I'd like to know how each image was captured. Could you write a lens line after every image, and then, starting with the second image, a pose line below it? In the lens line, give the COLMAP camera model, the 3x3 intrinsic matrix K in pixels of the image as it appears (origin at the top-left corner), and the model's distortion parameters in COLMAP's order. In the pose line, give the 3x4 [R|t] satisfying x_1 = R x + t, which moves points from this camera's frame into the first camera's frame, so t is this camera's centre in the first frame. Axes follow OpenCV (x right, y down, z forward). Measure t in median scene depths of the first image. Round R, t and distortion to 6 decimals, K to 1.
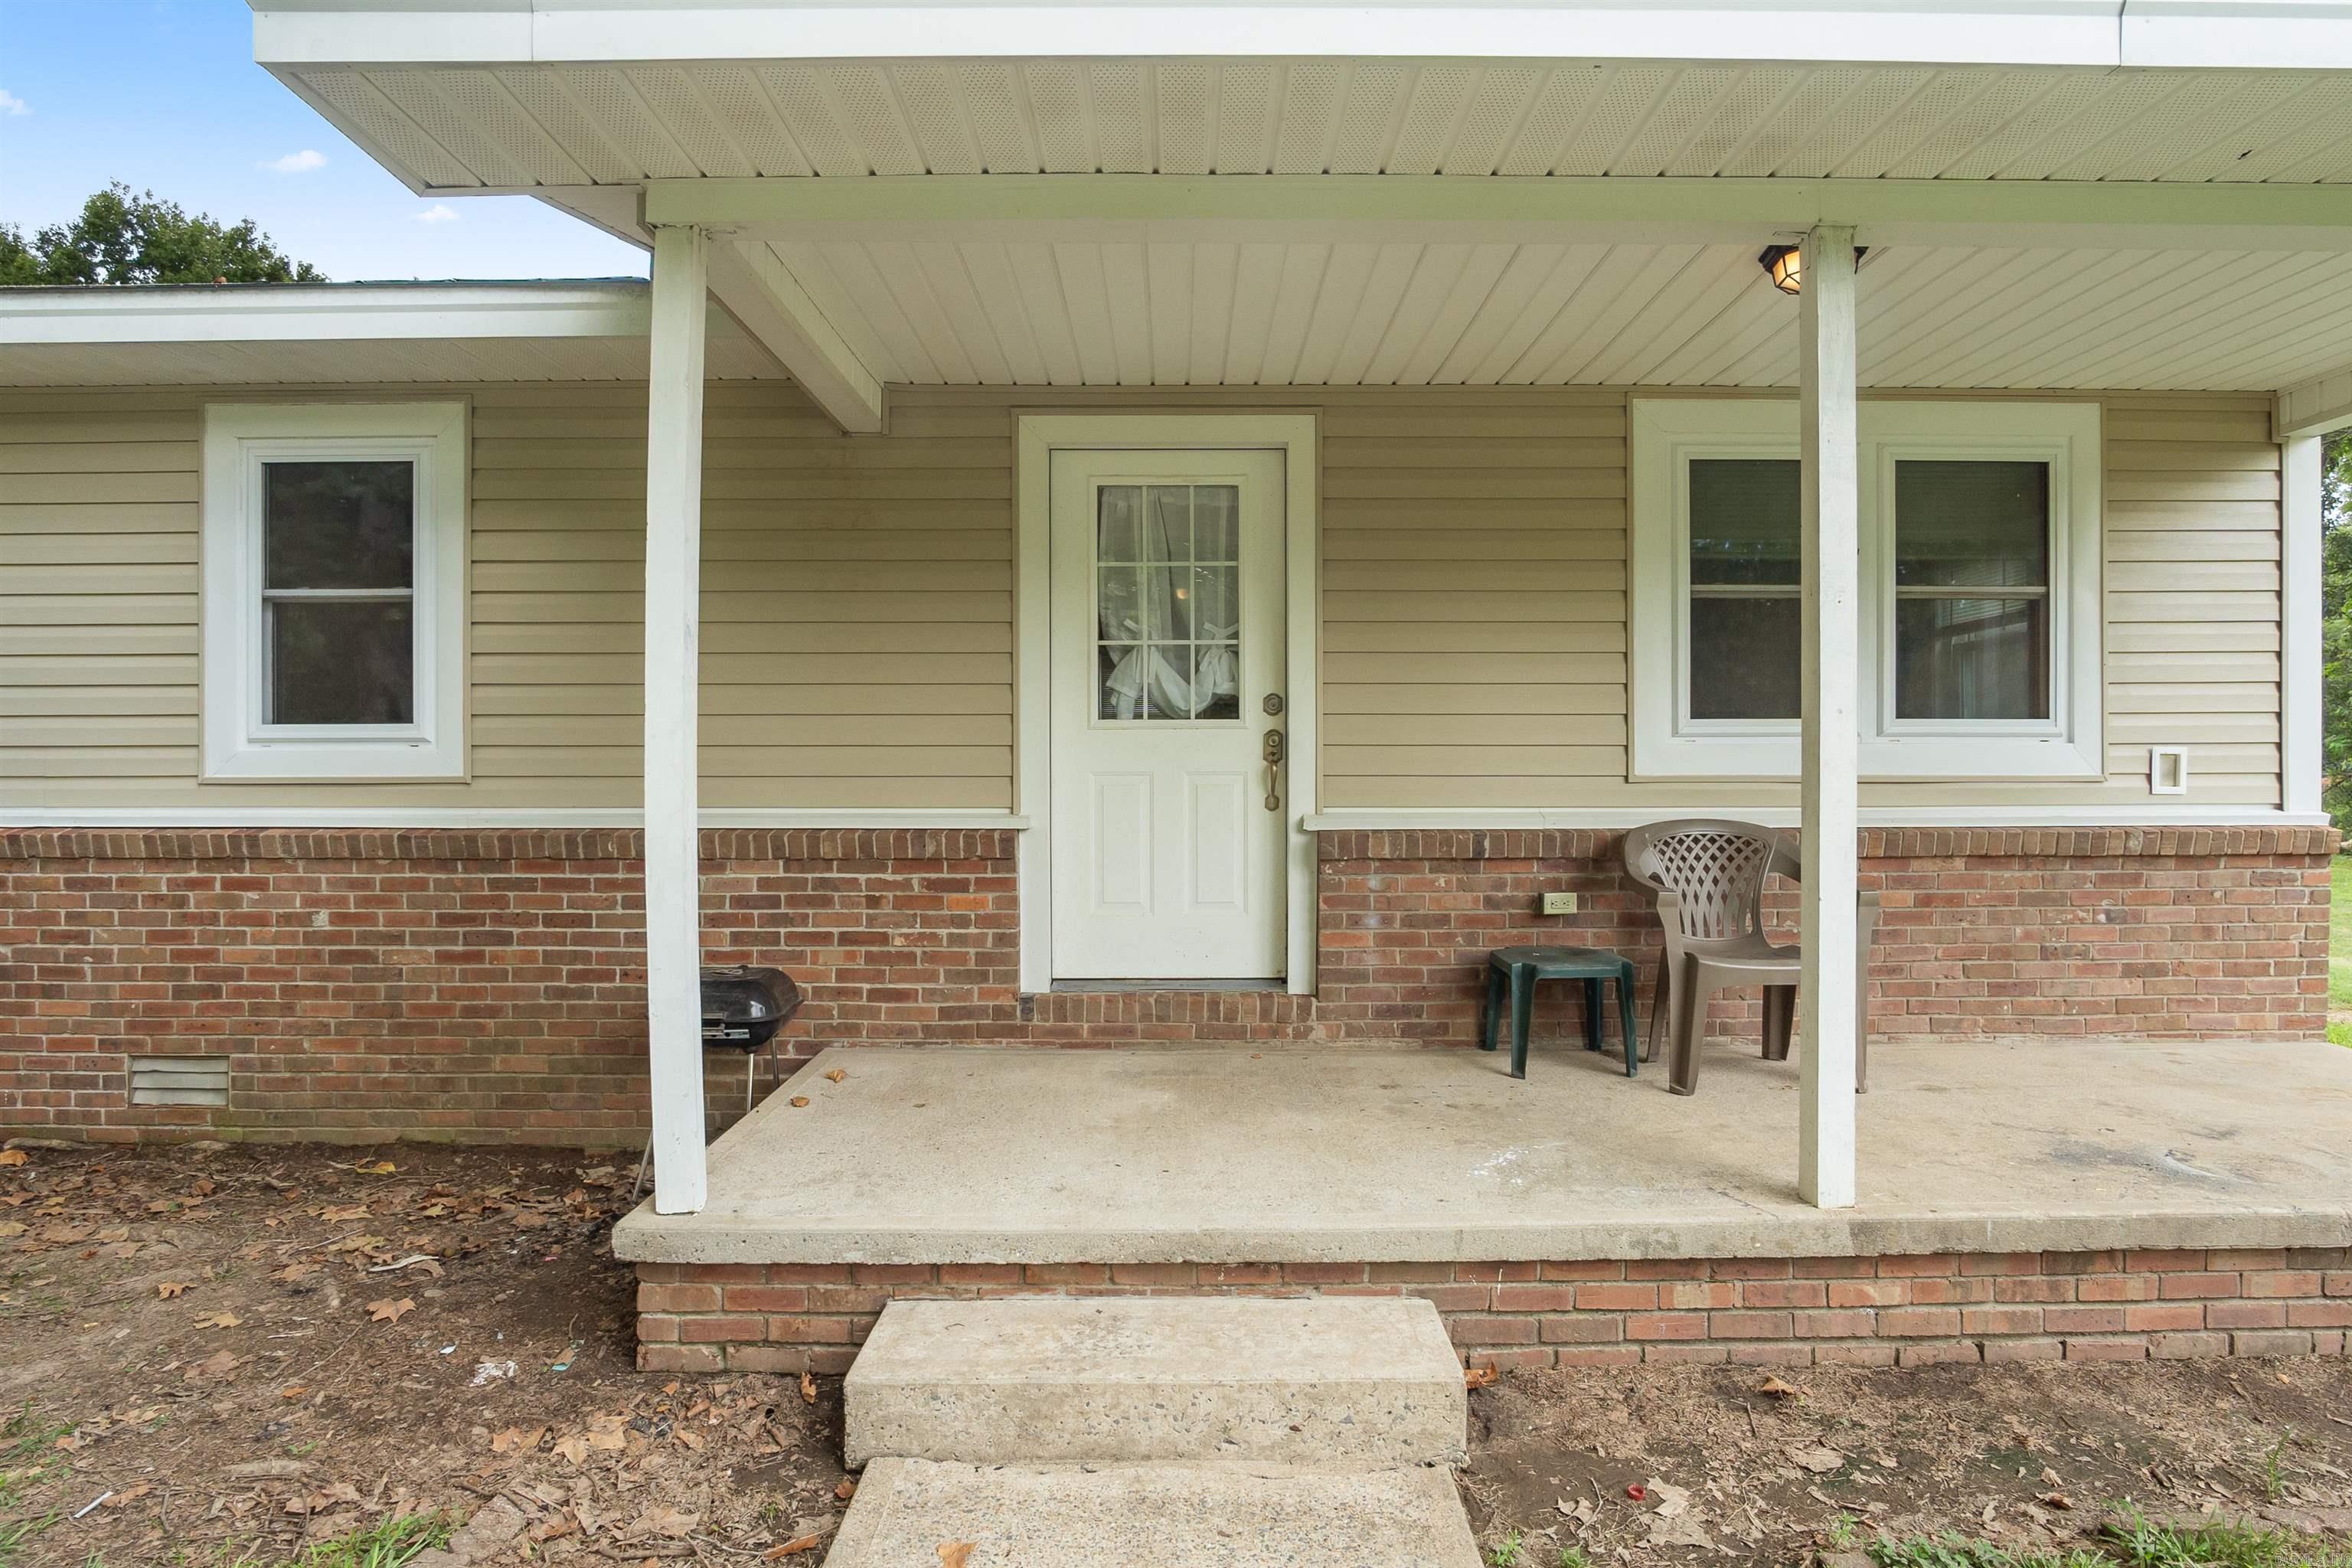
lens RADIAL K [[1268.9, 0, 1183.7], [0, 1268.9, 783.5], [0, 0, 1]] dist [-0.035823, 0.010249]
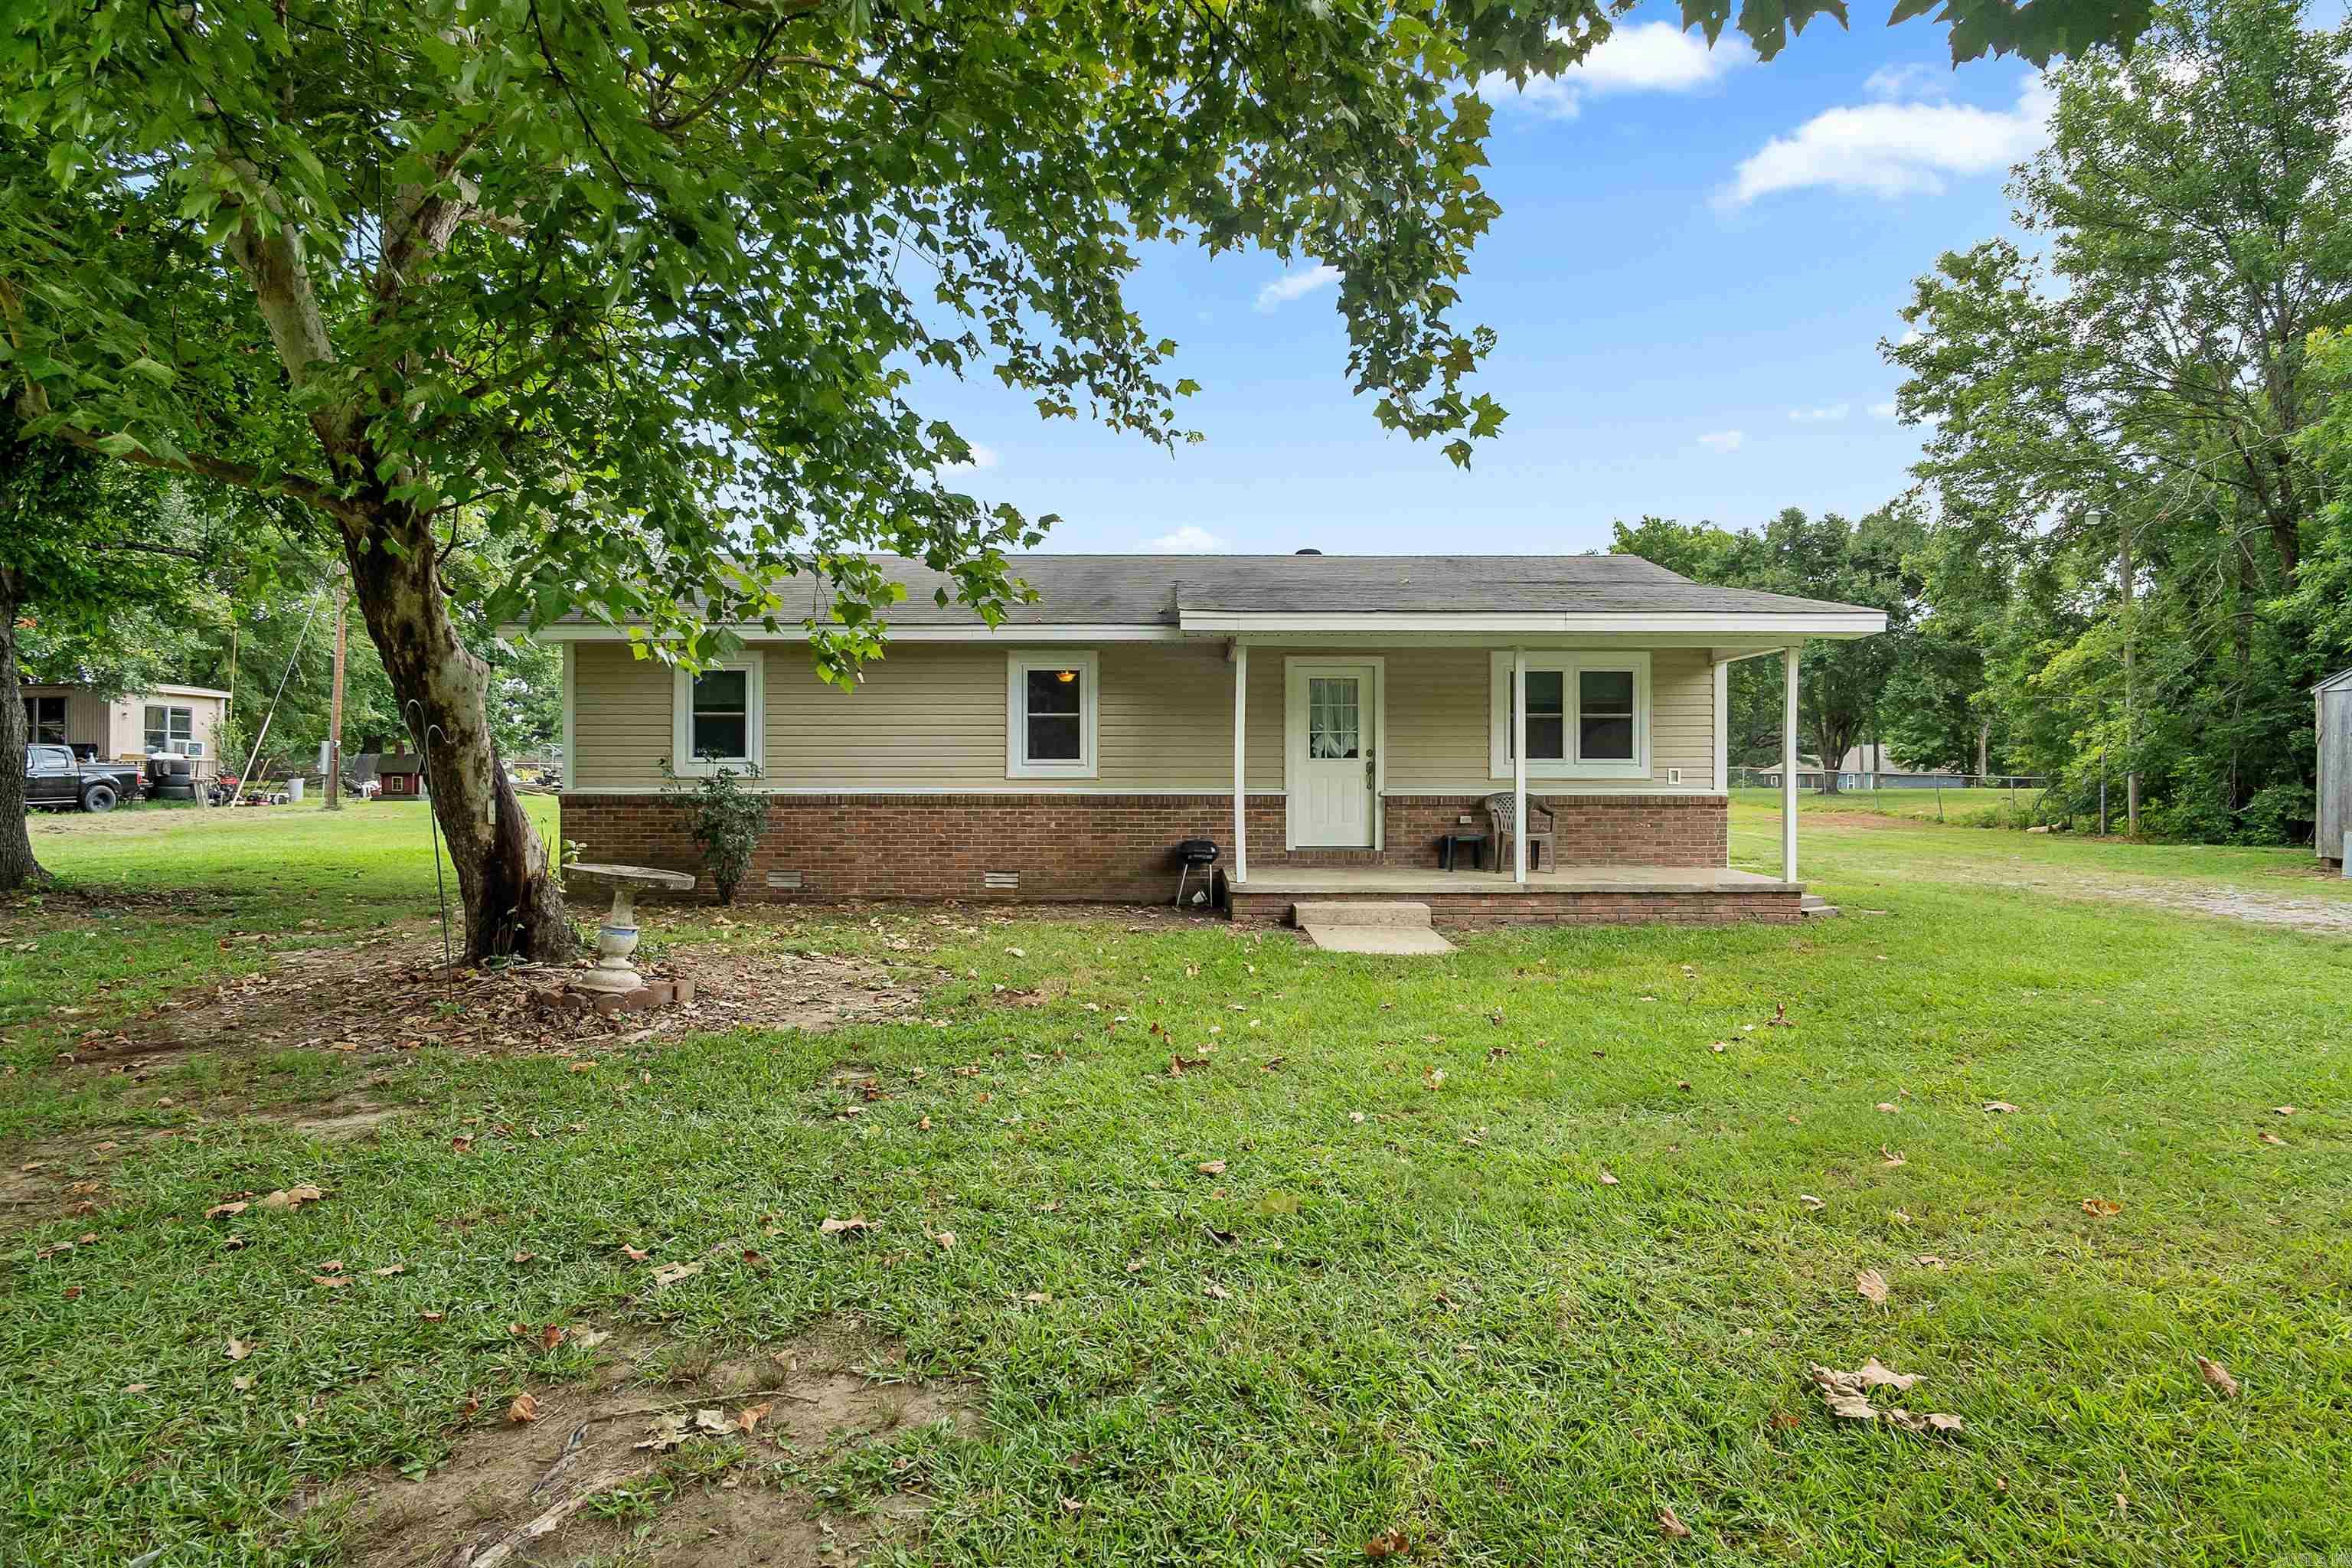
lens RADIAL K [[1268.9, 0, 1168.1], [0, 1268.9, 781.6], [0, 0, 1]] dist [-0.035823, 0.010249]
pose [[0.999986, 0.002122, -0.004945, -0.393007], [-0.002123, 0.999998, -0.000267, 0.005587], [0.004944, 0.000277, 0.999988, -2.000410]]
